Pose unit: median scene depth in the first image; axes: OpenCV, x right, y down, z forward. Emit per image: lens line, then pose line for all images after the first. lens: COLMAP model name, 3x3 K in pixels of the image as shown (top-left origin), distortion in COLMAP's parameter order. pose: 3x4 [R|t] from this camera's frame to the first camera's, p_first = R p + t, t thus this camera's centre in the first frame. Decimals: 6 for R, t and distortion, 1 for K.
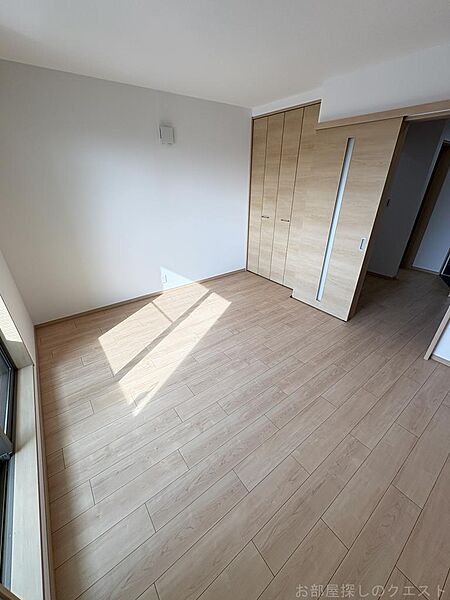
lens RADIAL K [[238.0, 0, 224.0], [0, 238.0, 299.5], [0, 0, 1]] dist [-0.000711, -0.000001]
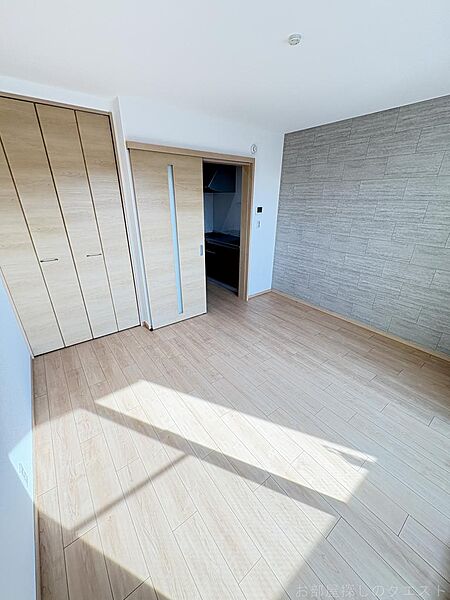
lens RADIAL K [[238.0, 0, 225.5], [0, 238.0, 298.7], [0, 0, 1]] dist [-0.000711, -0.000001]
pose [[-0.013272, -0.395016, 0.918578, -0.598799], [0.455182, 0.815567, 0.357295, -0.366802], [-0.890300, 0.422862, 0.168980, 0.690577]]
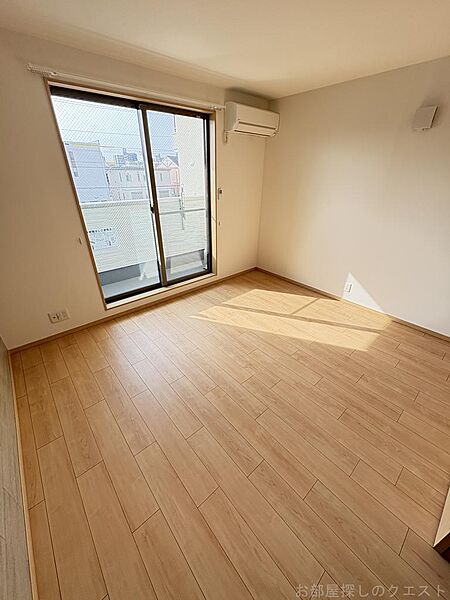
lens RADIAL K [[238.0, 0, 225.0], [0, 238.0, 300.1], [0, 0, 1]] dist [-0.000711, -0.000001]
pose [[0.073555, 0.474390, -0.877236, 0.654621], [-0.463351, 0.795172, 0.391160, -0.230150], [0.883117, 0.377697, 0.278298, 0.447109]]
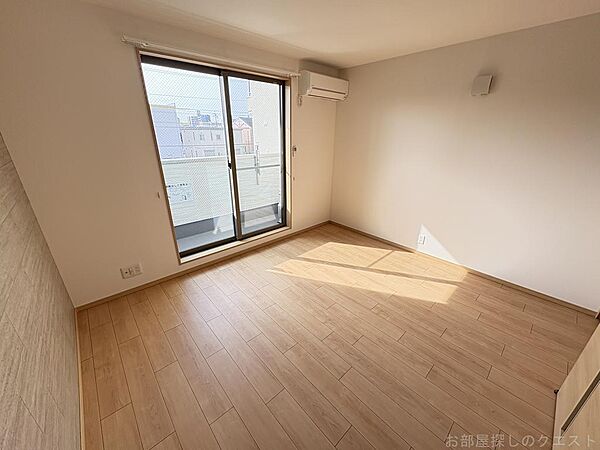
lens RADIAL K [[238.0, 0, 300.0], [0, 238.0, 226.4], [0, 0, 1]] dist [-0.000711, -0.000001]
pose [[0.097678, 0.369252, -0.924182, 0.655168], [-0.465026, 0.837948, 0.285648, -0.214268], [0.879892, 0.401867, 0.253561, 0.423272]]
